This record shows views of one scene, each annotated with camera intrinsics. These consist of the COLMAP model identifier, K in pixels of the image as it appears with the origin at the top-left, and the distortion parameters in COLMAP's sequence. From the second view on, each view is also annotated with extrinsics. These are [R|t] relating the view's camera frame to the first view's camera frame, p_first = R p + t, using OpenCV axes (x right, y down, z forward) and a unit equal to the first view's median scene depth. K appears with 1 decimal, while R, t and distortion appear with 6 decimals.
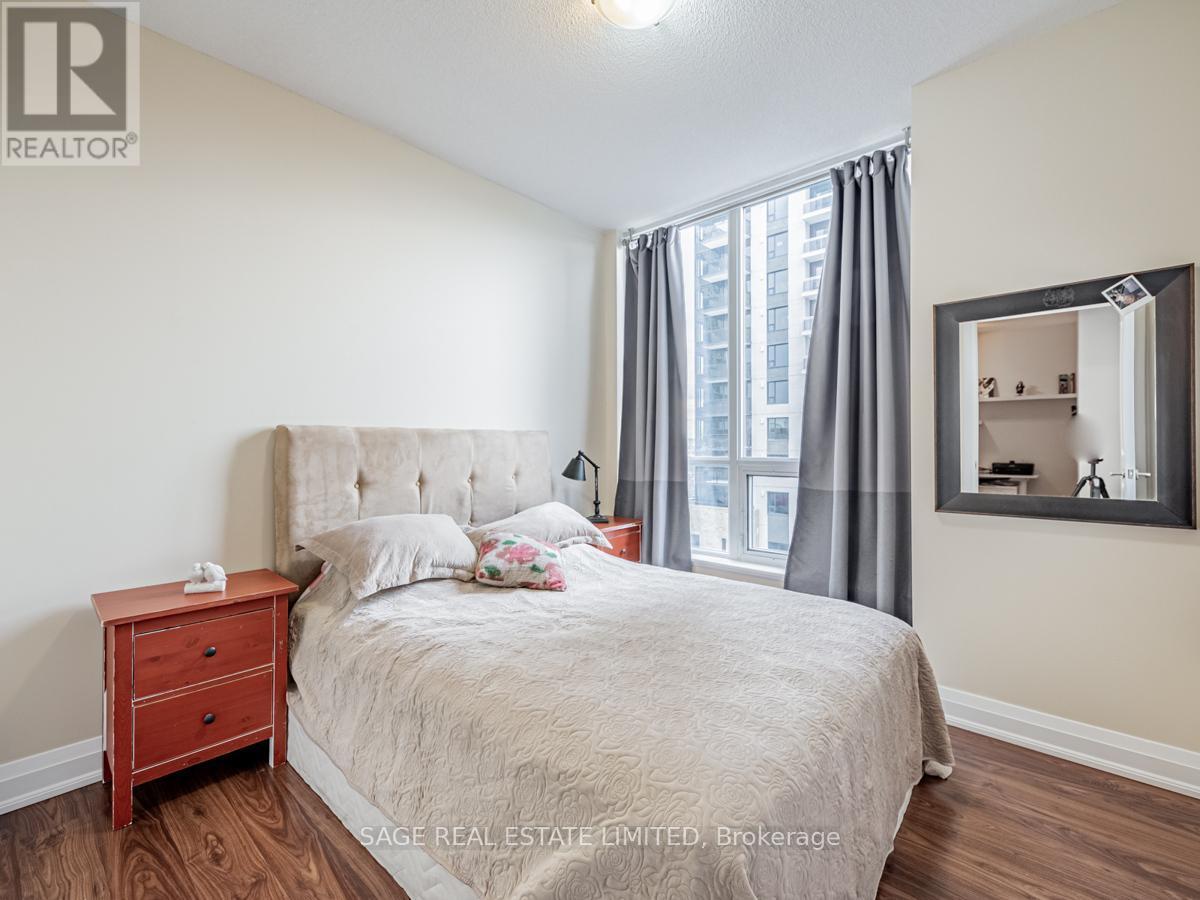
lens RADIAL K [[530.2, 0, 602.2], [0, 530.2, 447.1], [0, 0, 1]] dist [0.002479, 0.000471]
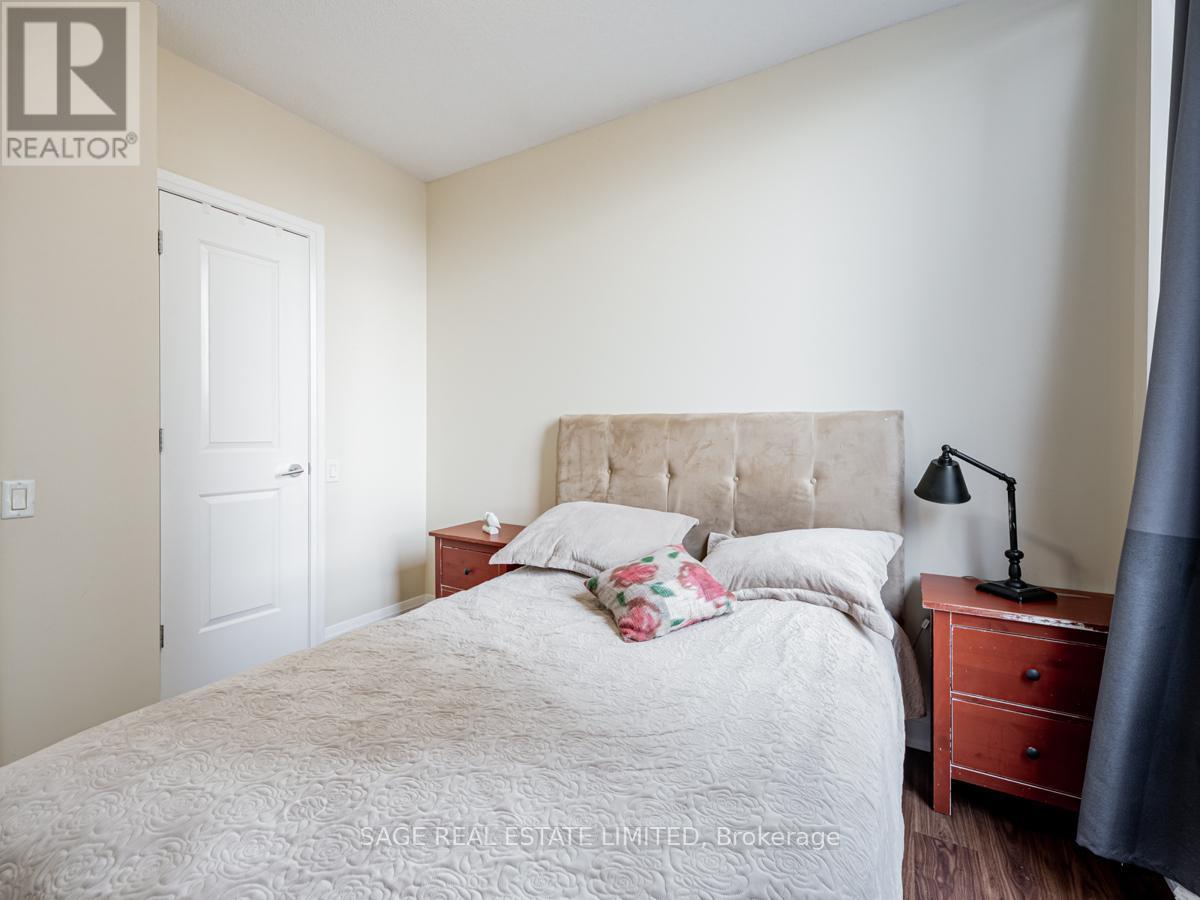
lens RADIAL K [[530.2, 0, 602.2], [0, 530.2, 447.1], [0, 0, 1]] dist [0.002479, 0.000471]
pose [[0.208749, 0.030010, -0.977509, 0.508016], [-0.011667, 0.999534, 0.028195, -0.003069], [0.977900, 0.005519, 0.209002, 0.702620]]
